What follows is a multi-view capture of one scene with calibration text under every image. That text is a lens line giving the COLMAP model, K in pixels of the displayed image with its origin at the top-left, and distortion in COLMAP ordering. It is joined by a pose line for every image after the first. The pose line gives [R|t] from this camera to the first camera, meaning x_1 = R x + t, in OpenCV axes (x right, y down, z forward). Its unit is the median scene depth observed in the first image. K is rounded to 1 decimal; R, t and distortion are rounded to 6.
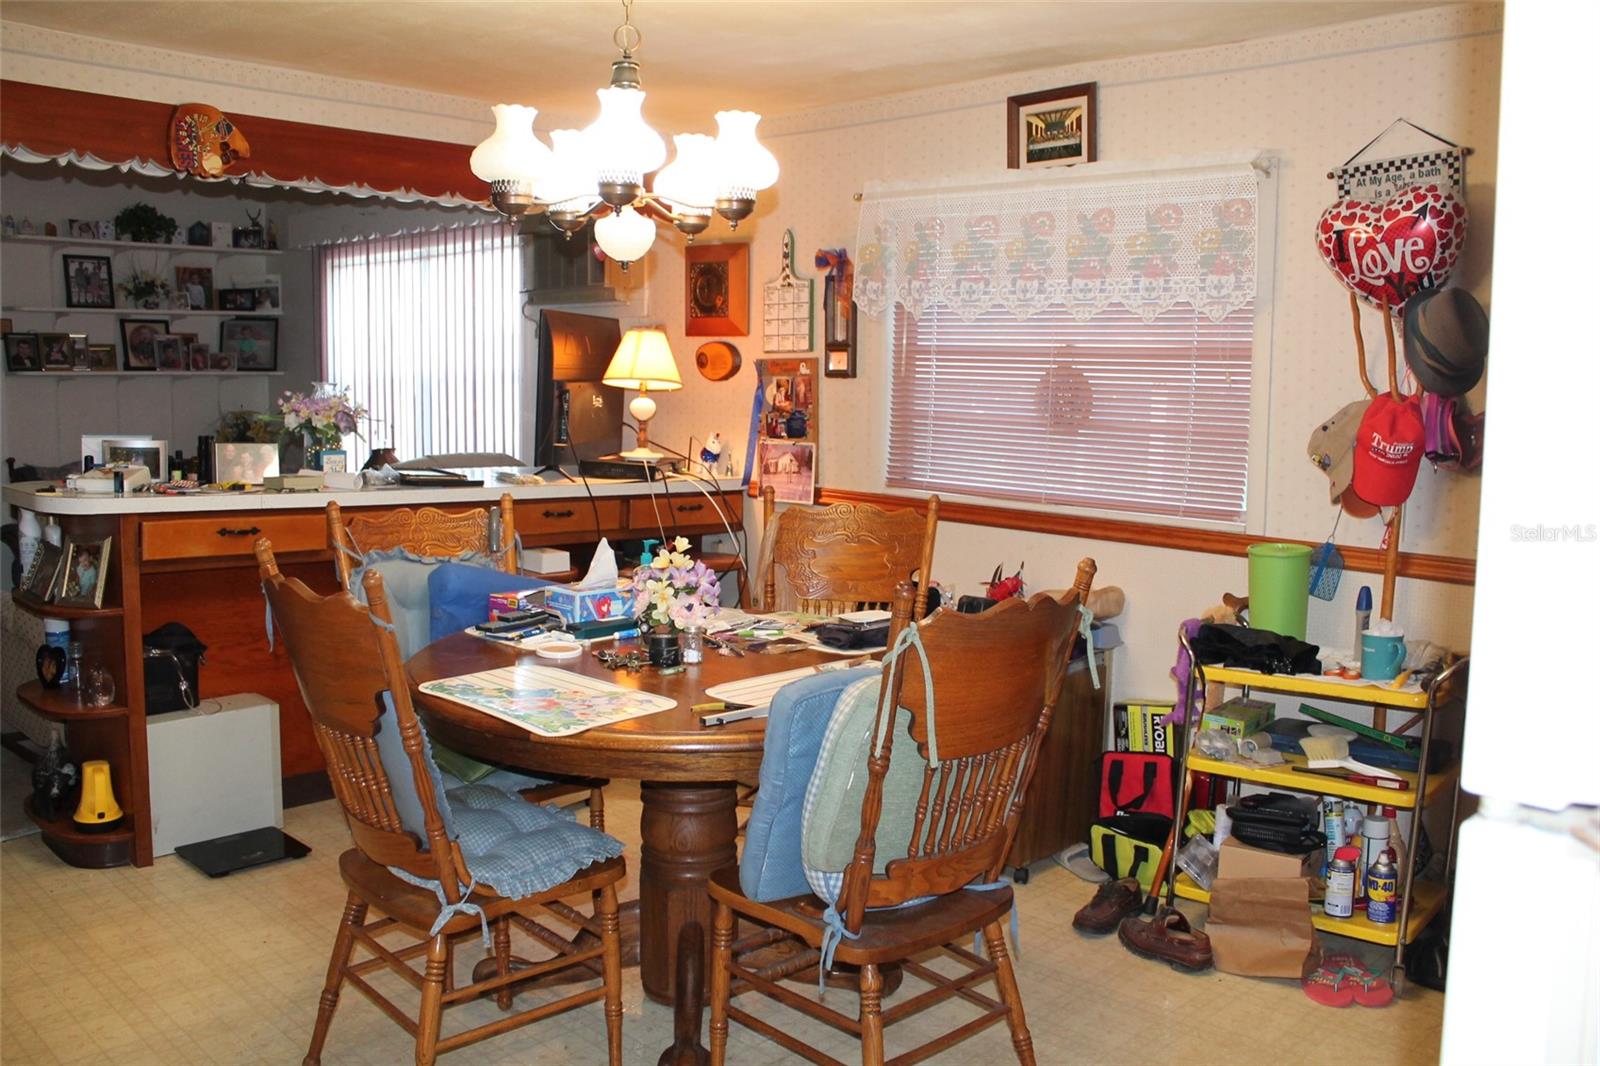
lens RADIAL K [[1360.5, 0, 801.4], [0, 1360.5, 532.4], [0, 0, 1]] dist [-0.156714, 0.139758]
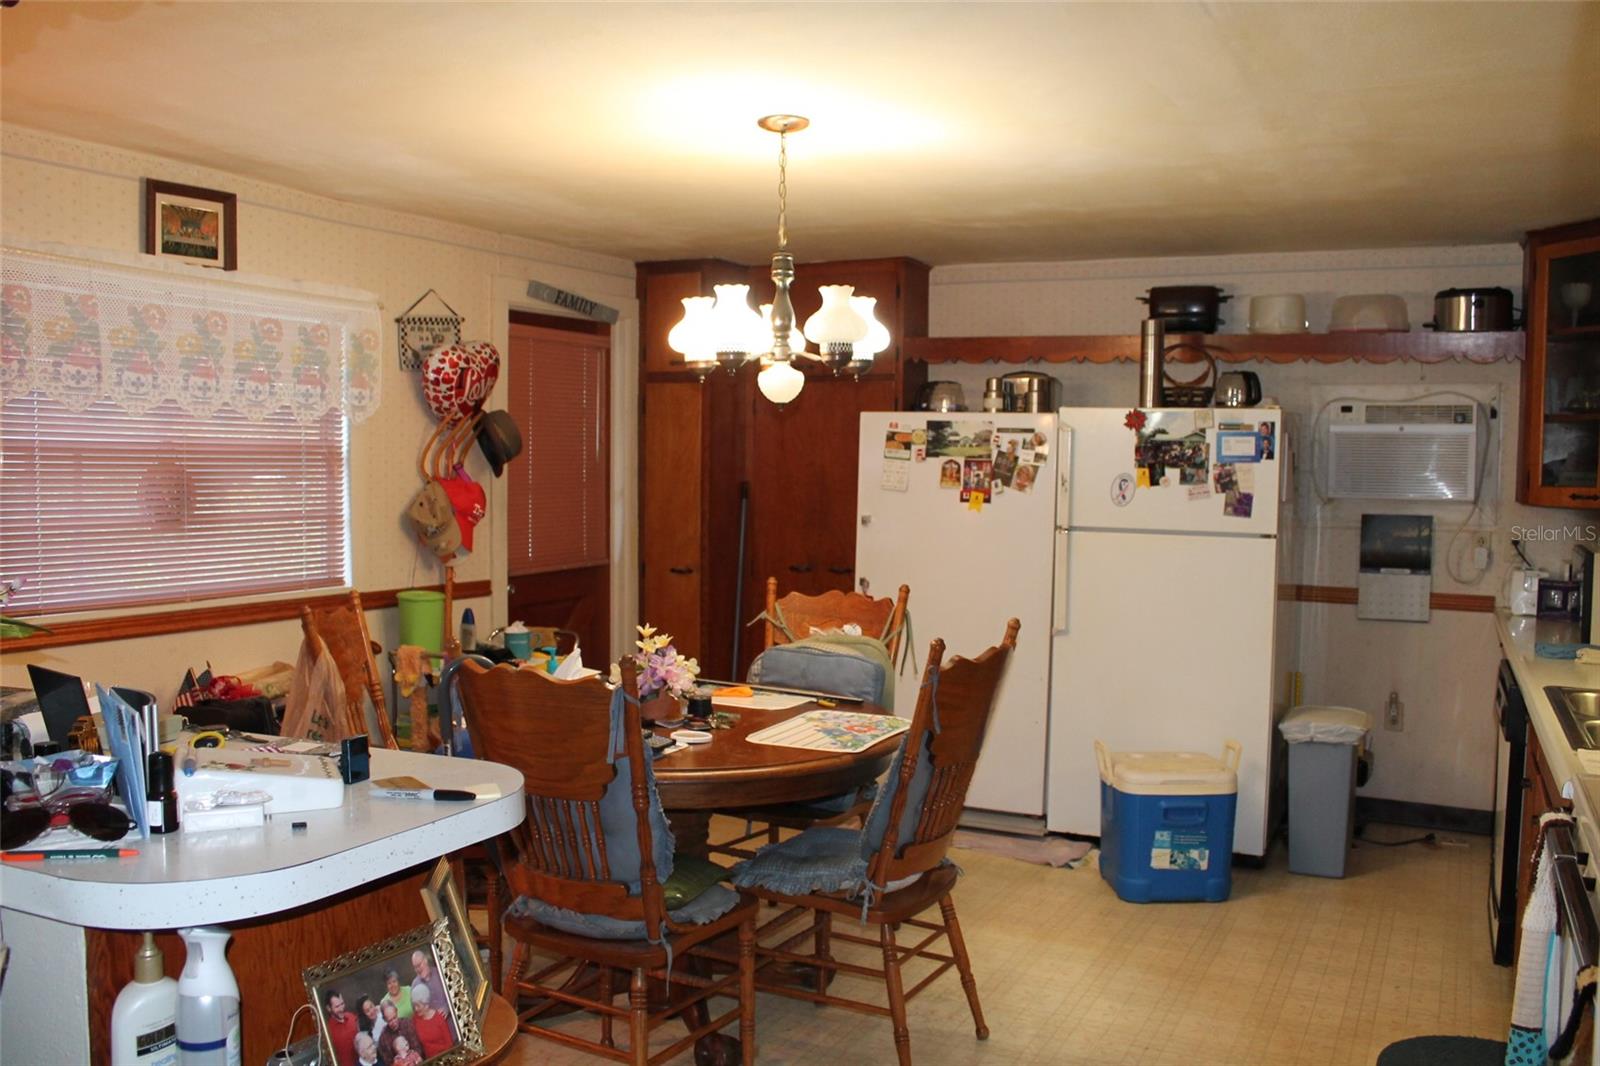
lens RADIAL K [[1360.5, 0, 788.1], [0, 1360.5, 549.3], [0, 0, 1]] dist [-0.156714, 0.139758]
pose [[-0.304761, -0.077971, 0.949232, -0.902580], [0.099678, 0.988559, 0.113204, -0.130292], [-0.947198, 0.129118, -0.293502, 0.899673]]
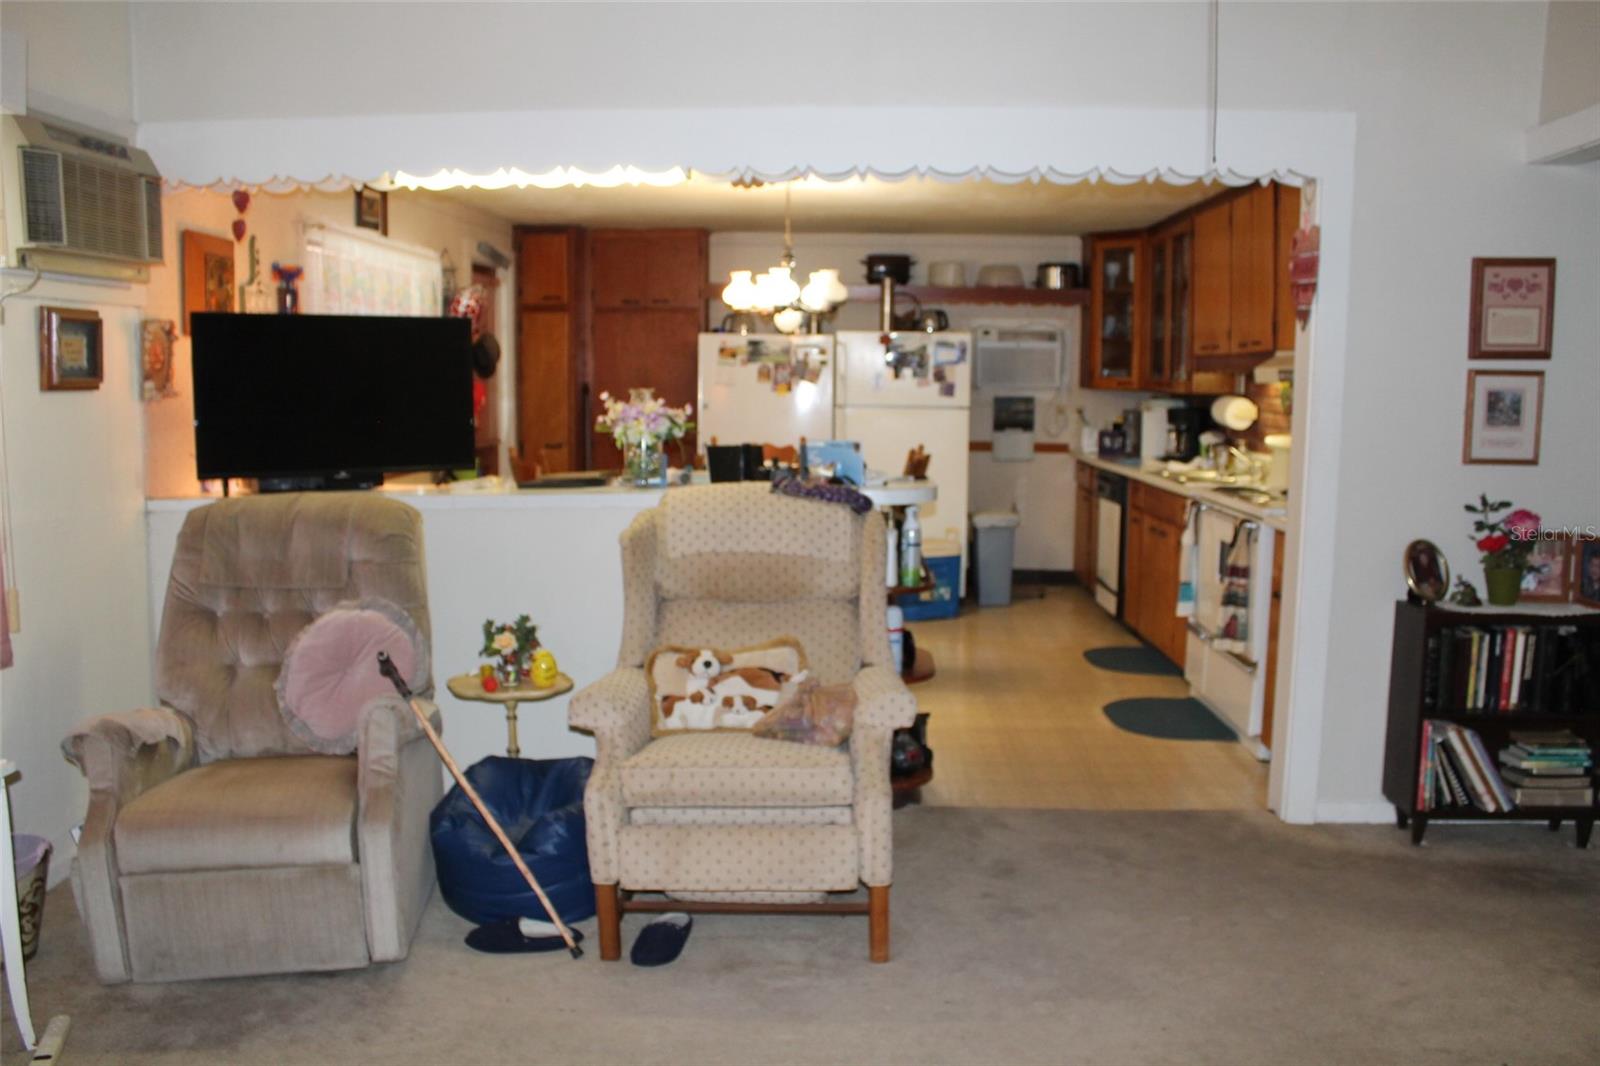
lens RADIAL K [[1360.5, 0, 804.0], [0, 1360.5, 536.1], [0, 0, 1]] dist [-0.156714, 0.139758]
pose [[-0.666112, -0.099996, 0.739118, -1.276653], [0.077162, 0.976415, 0.201640, -0.206935], [-0.741850, 0.191347, -0.642686, 1.671865]]
